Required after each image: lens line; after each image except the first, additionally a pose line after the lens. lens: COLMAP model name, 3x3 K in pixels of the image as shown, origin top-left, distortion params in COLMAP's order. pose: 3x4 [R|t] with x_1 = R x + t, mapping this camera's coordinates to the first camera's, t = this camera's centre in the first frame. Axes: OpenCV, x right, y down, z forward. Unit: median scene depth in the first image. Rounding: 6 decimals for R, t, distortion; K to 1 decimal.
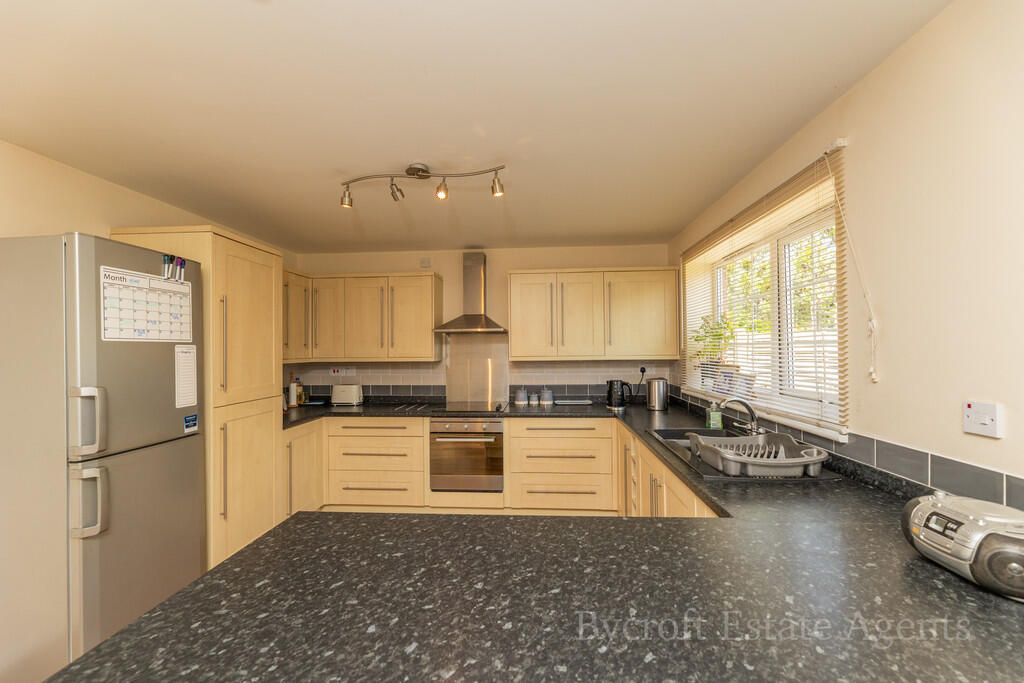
lens RADIAL K [[414.4, 0, 506.3], [0, 414.4, 347.2], [0, 0, 1]] dist [-0.000279, -0.000102]
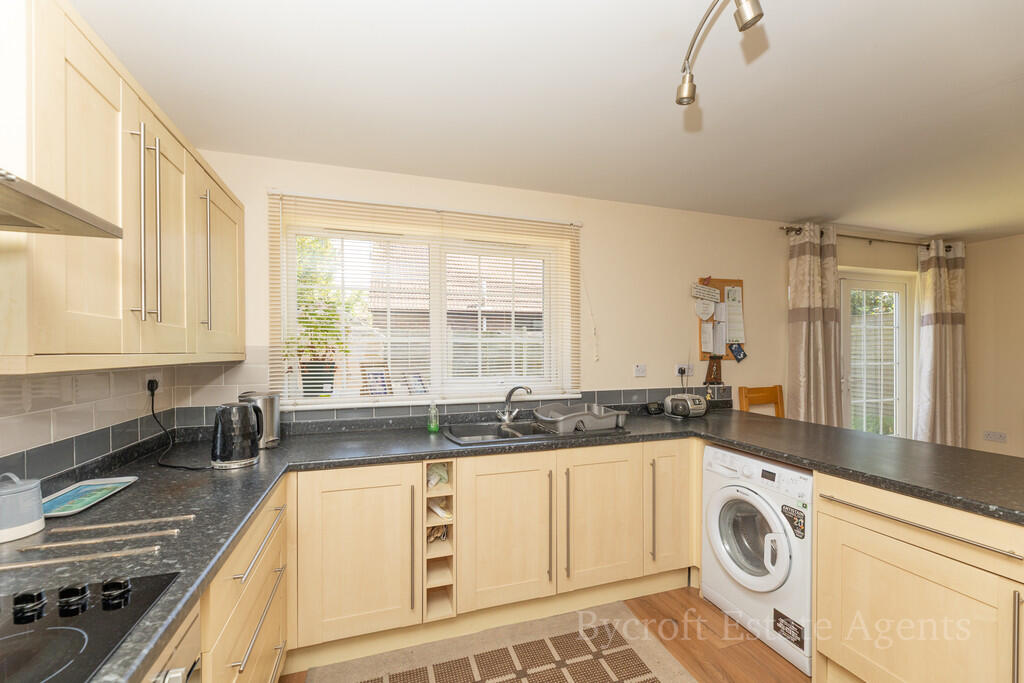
lens RADIAL K [[414.4, 0, 506.3], [0, 414.4, 347.2], [0, 0, 1]] dist [-0.000279, -0.000102]
pose [[-0.378372, 0.020648, 0.925423, -0.317304], [0.002497, 0.999770, -0.021286, 0.023410], [-0.925650, -0.005744, -0.378337, 0.884263]]
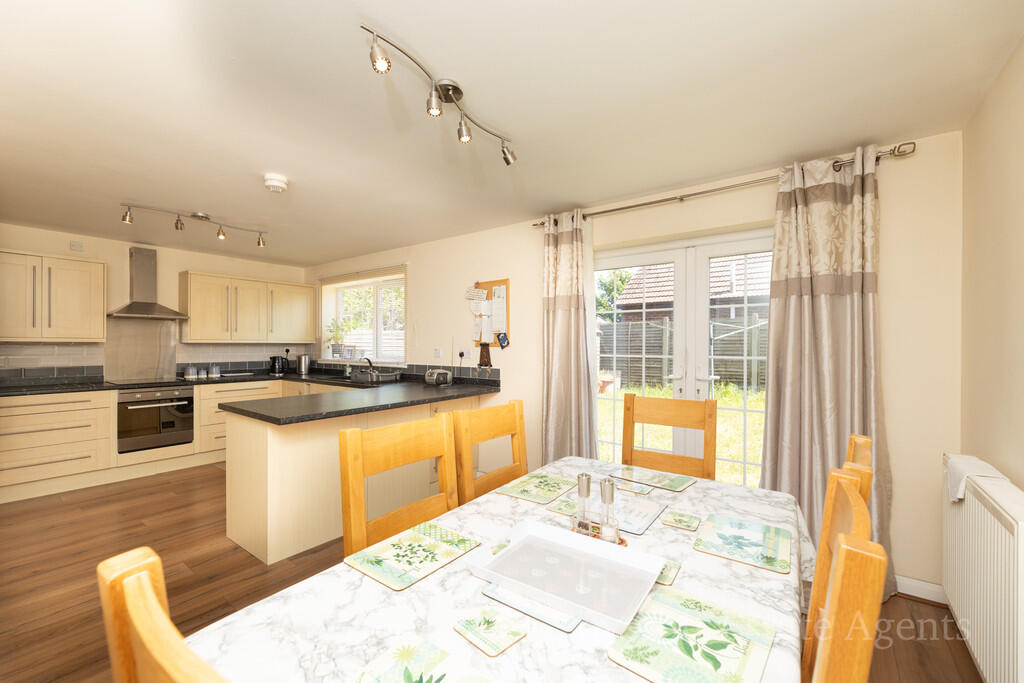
lens RADIAL K [[414.4, 0, 506.3], [0, 414.4, 347.2], [0, 0, 1]] dist [-0.000279, -0.000102]
pose [[0.535846, 0.008428, 0.844273, -0.576616], [-0.015645, 0.999878, -0.000052, 0.033760], [-0.844171, -0.013181, 0.535913, -0.525829]]
